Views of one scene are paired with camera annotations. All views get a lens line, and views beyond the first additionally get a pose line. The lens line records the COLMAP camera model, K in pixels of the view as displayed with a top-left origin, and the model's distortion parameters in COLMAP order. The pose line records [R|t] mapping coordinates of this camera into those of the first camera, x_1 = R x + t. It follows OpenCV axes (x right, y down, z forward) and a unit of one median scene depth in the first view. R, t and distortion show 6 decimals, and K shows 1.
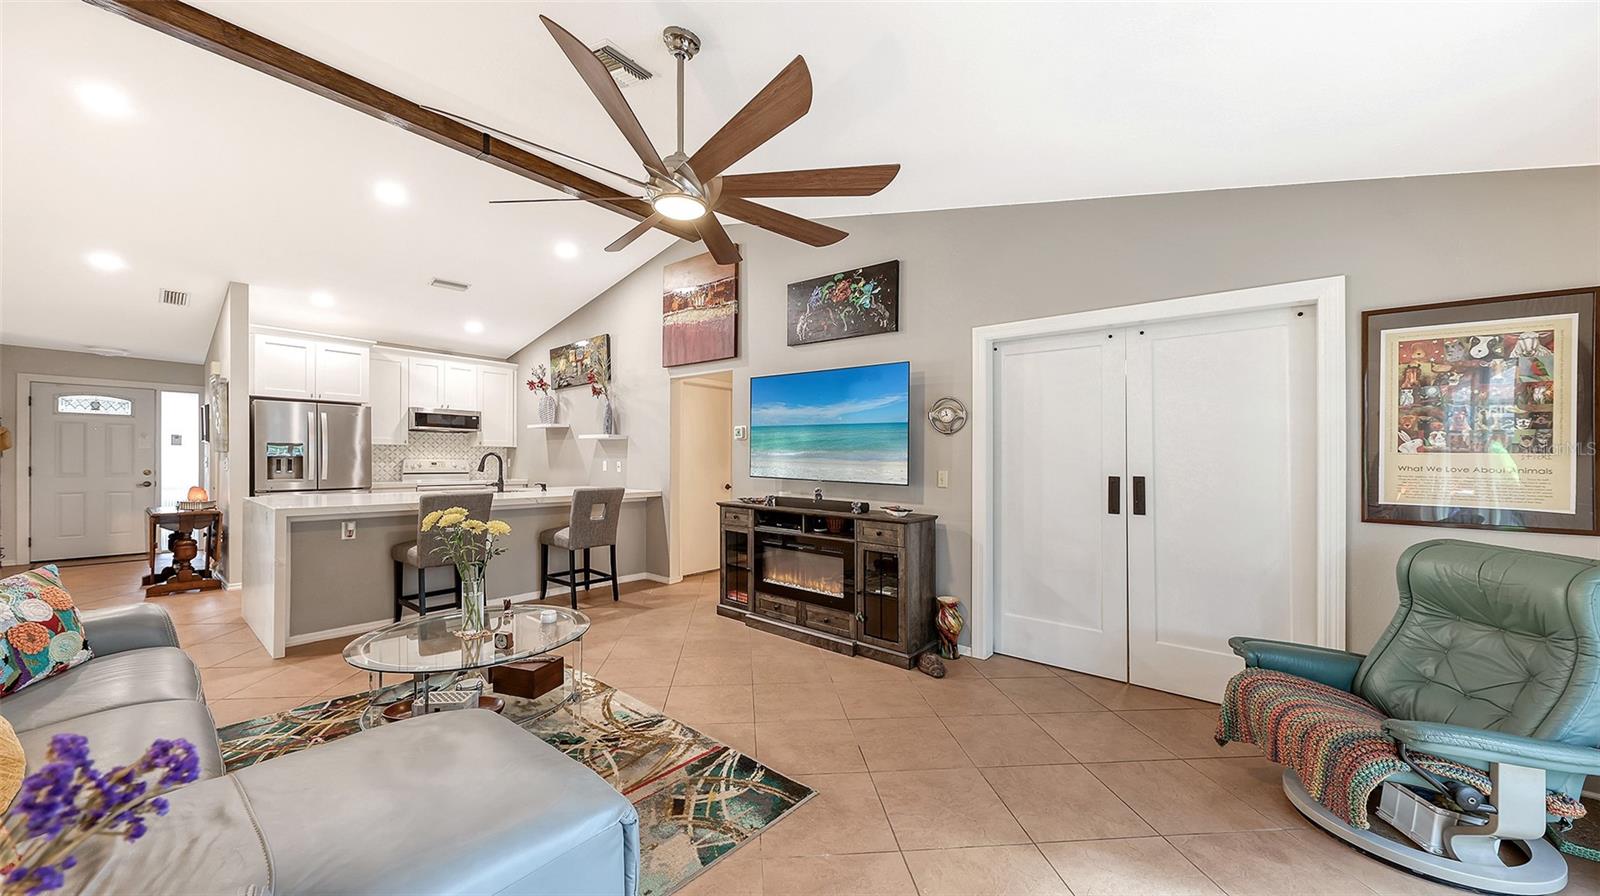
lens RADIAL K [[554.8, 0, 792.6], [0, 554.8, 459.1], [0, 0, 1]] dist [0.006703, -0.001312]
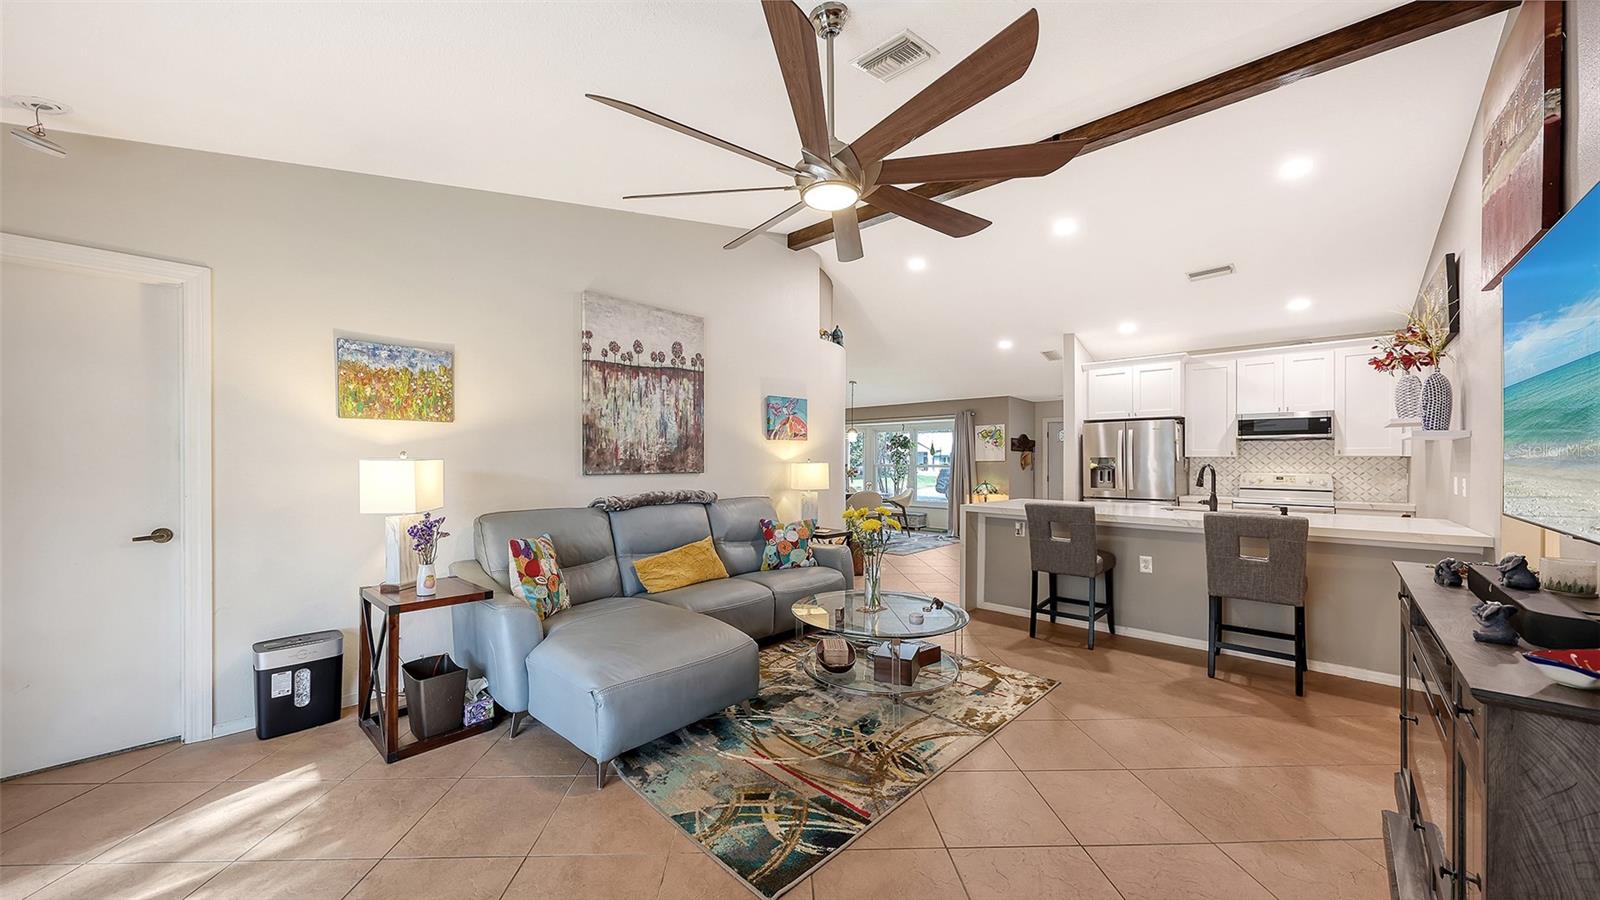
lens RADIAL K [[554.8, 0, 790.4], [0, 554.8, 459.4], [0, 0, 1]] dist [0.006703, -0.001312]
pose [[-0.062943, -0.019085, -0.997835, 0.317622], [-0.009582, 0.999783, -0.018518, 0.003584], [0.997971, 0.008396, -0.063112, 0.420720]]
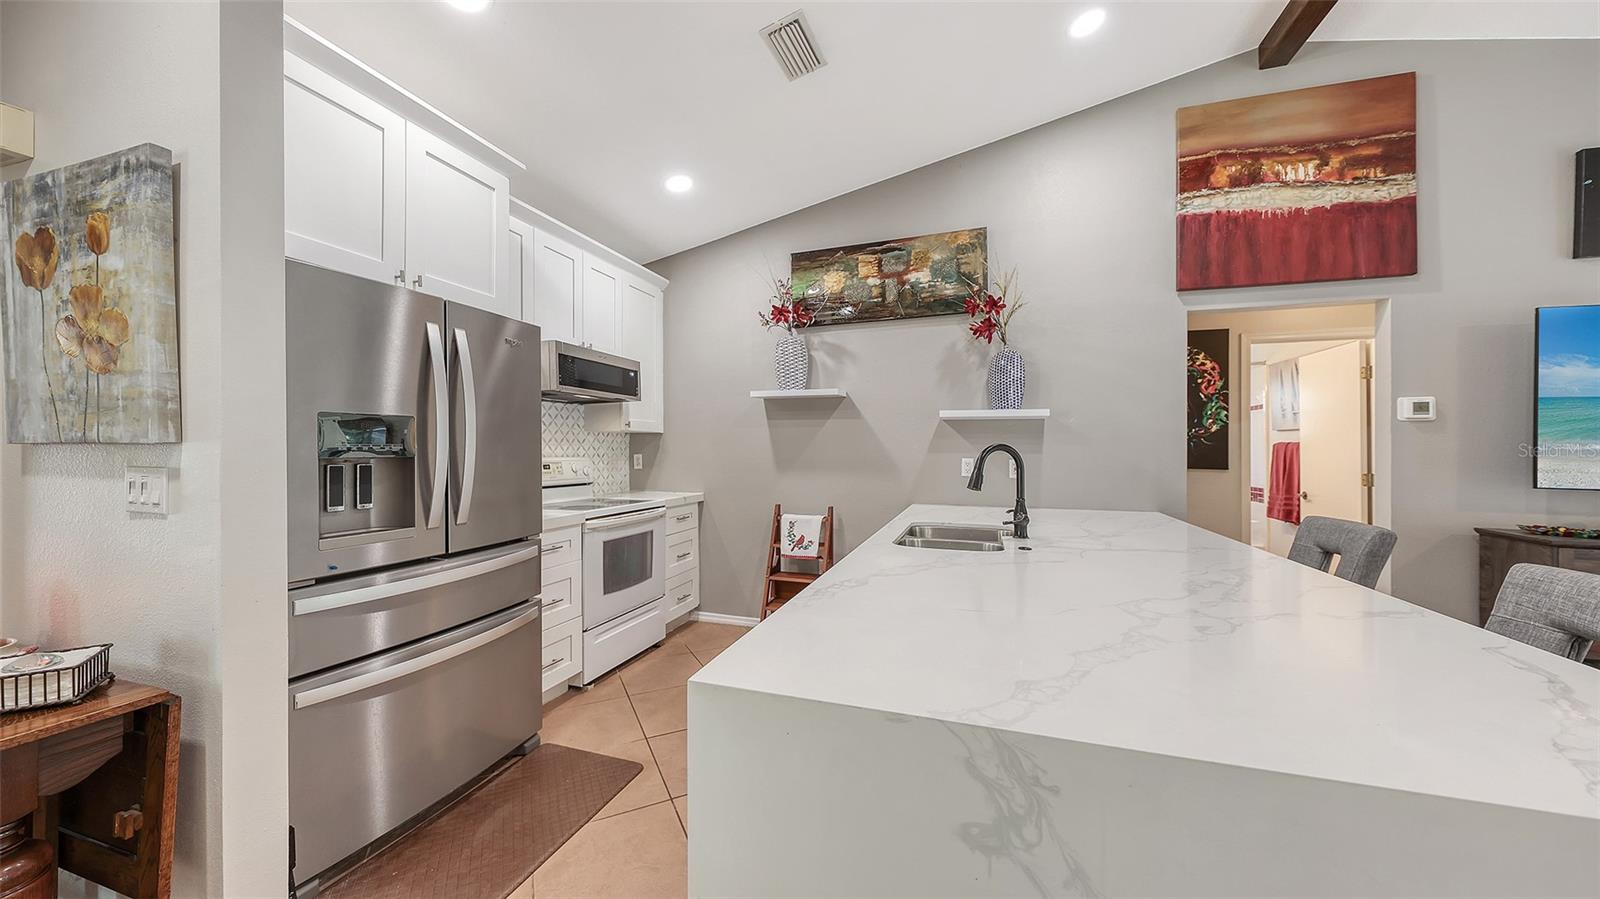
lens RADIAL K [[554.8, 0, 796.5], [0, 554.8, 446.2], [0, 0, 1]] dist [0.006703, -0.001312]
pose [[0.931780, -0.003809, 0.363004, -0.819764], [0.004536, 0.999989, -0.001152, -0.009979], [-0.362996, 0.002721, 0.931787, 0.642789]]
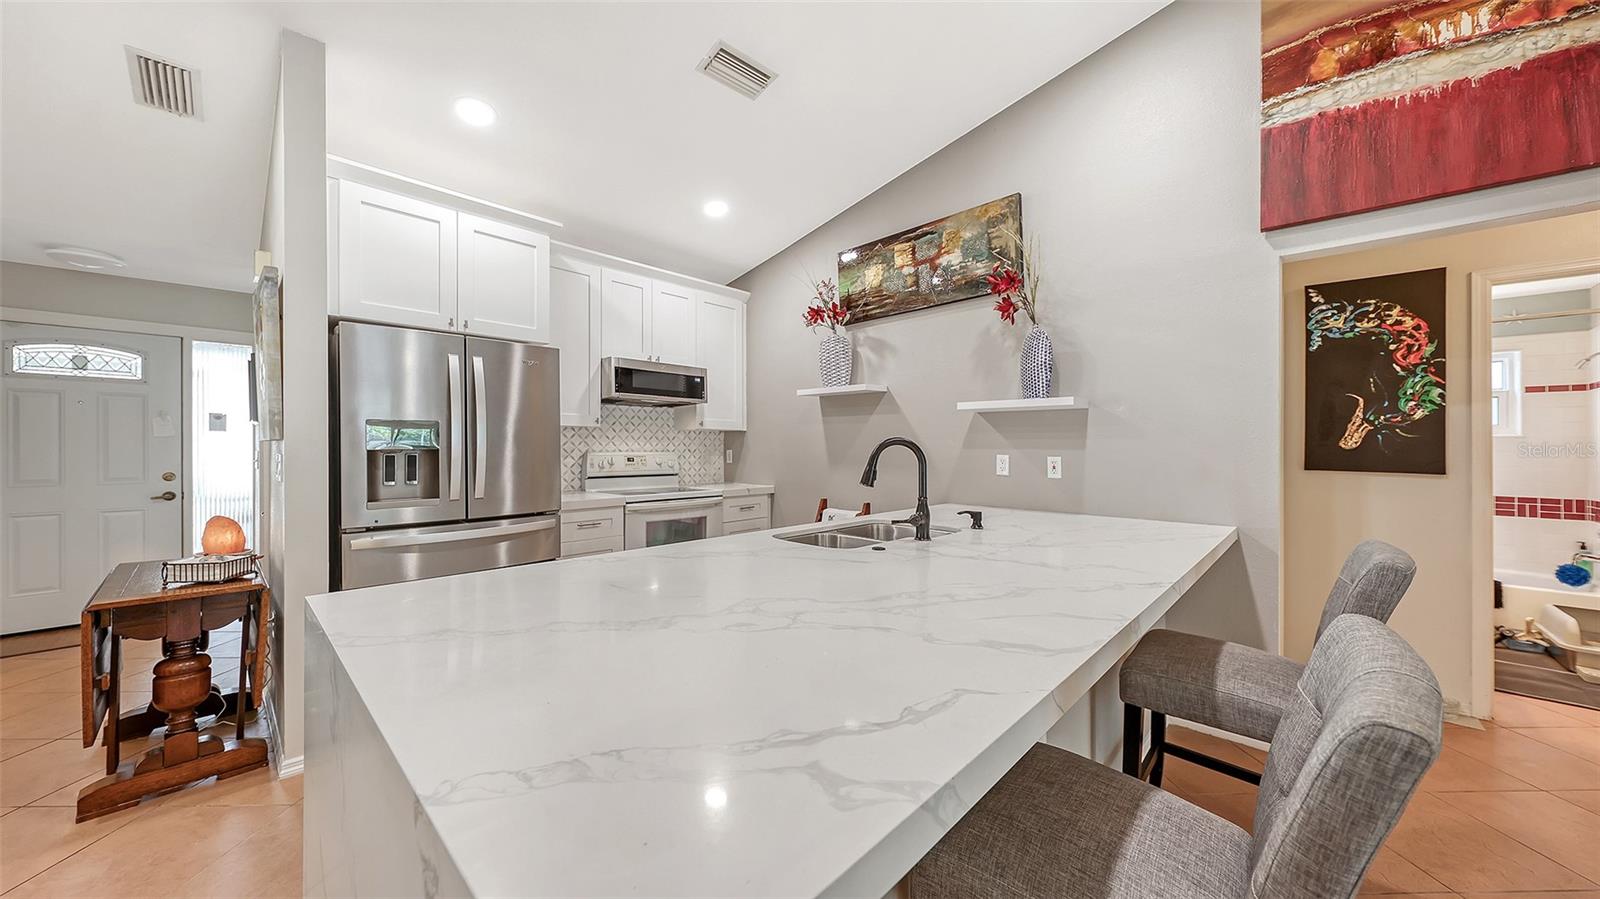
lens RADIAL K [[554.8, 0, 803.7], [0, 554.8, 444.8], [0, 0, 1]] dist [0.006703, -0.001312]
pose [[0.997700, -0.005910, -0.067530, -0.566218], [0.005802, 0.999982, -0.001802, -0.006268], [0.067539, 0.001406, 0.997716, 0.581820]]
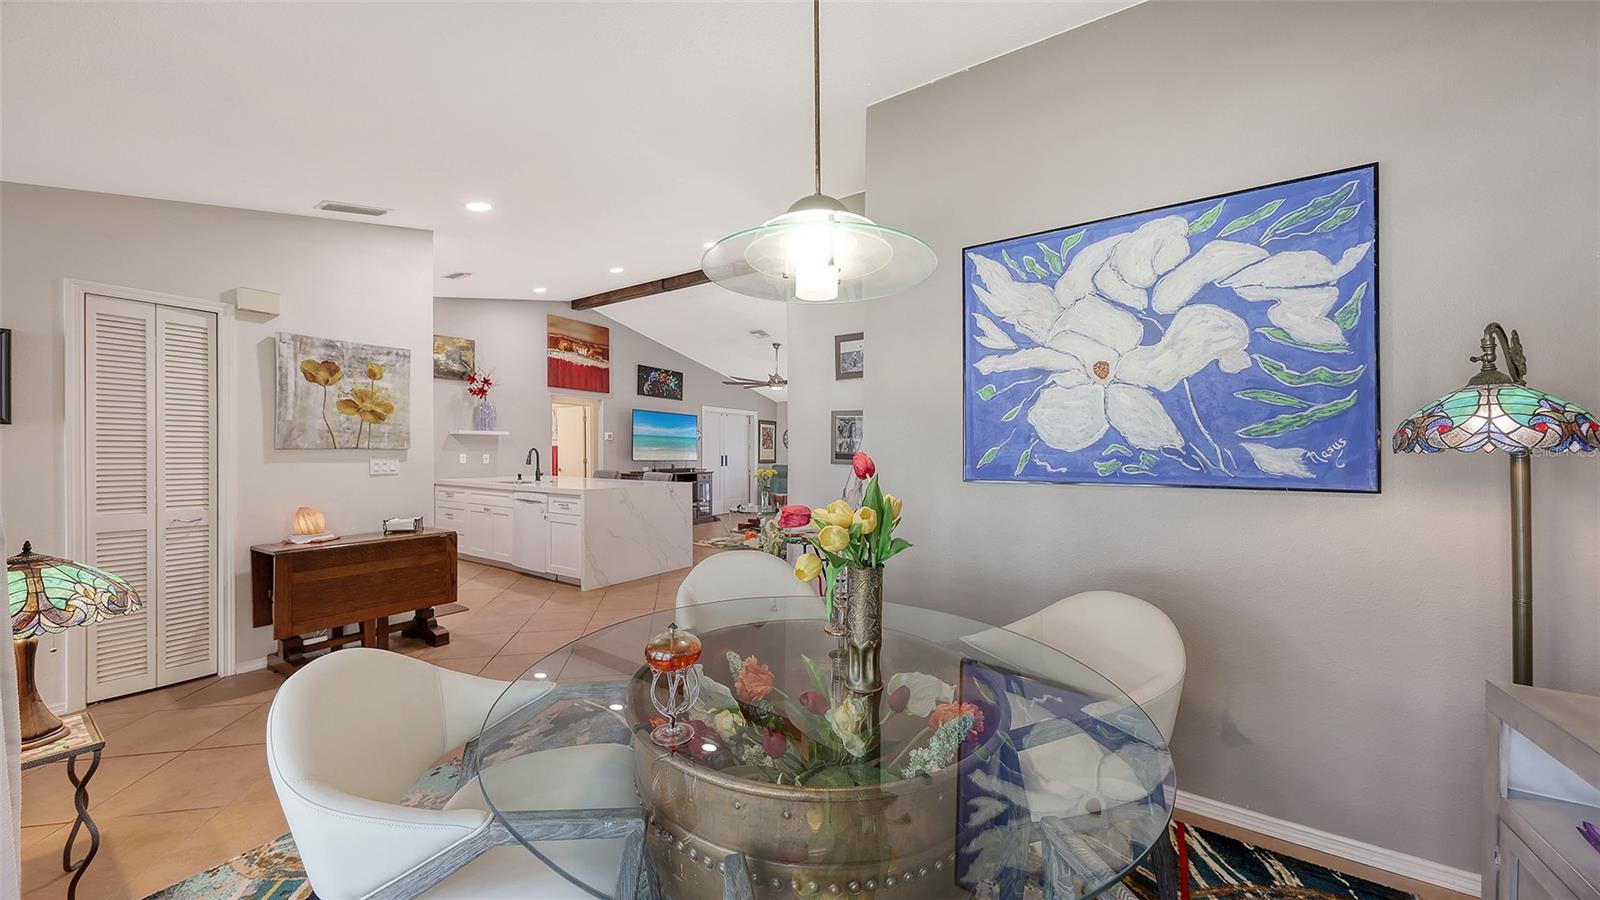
lens RADIAL K [[554.8, 0, 795.7], [0, 554.8, 461.6], [0, 0, 1]] dist [0.006703, -0.001312]
pose [[-0.105042, -0.029949, 0.994017, -1.755039], [-0.005195, 0.999549, 0.029567, -0.020279], [-0.994454, -0.002058, -0.105151, 0.547670]]
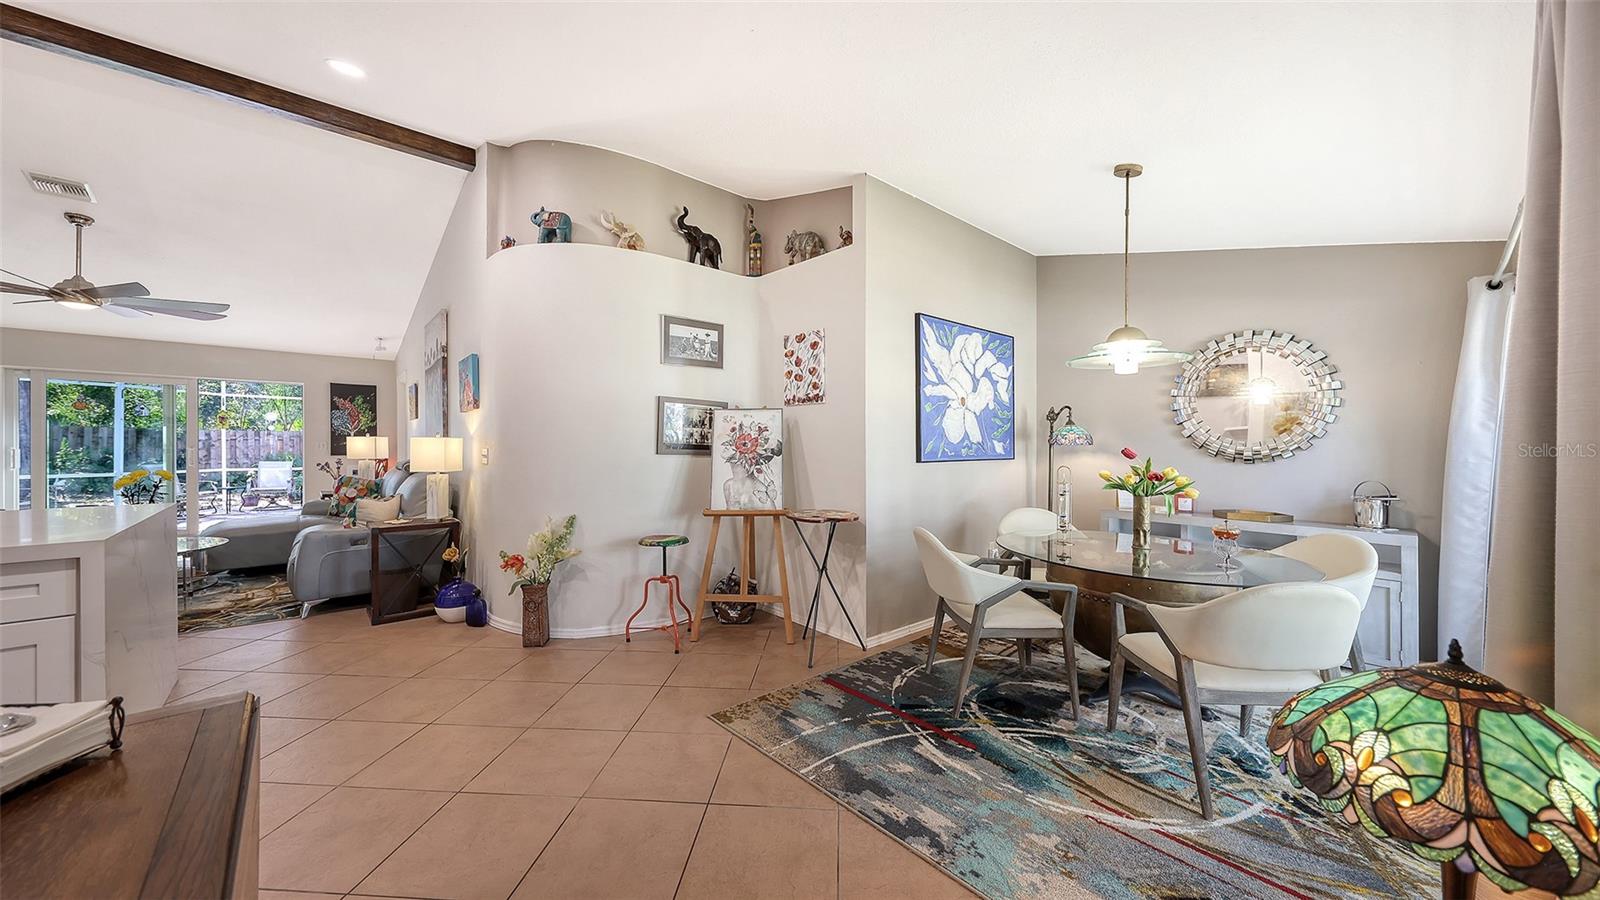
lens RADIAL K [[554.8, 0, 807.6], [0, 554.8, 444.7], [0, 0, 1]] dist [0.006703, -0.001312]
pose [[-0.988699, -0.024135, 0.147962, -1.281170], [-0.023267, 0.999700, 0.007594, -0.016611], [-0.148101, 0.004065, -0.988964, 1.081516]]
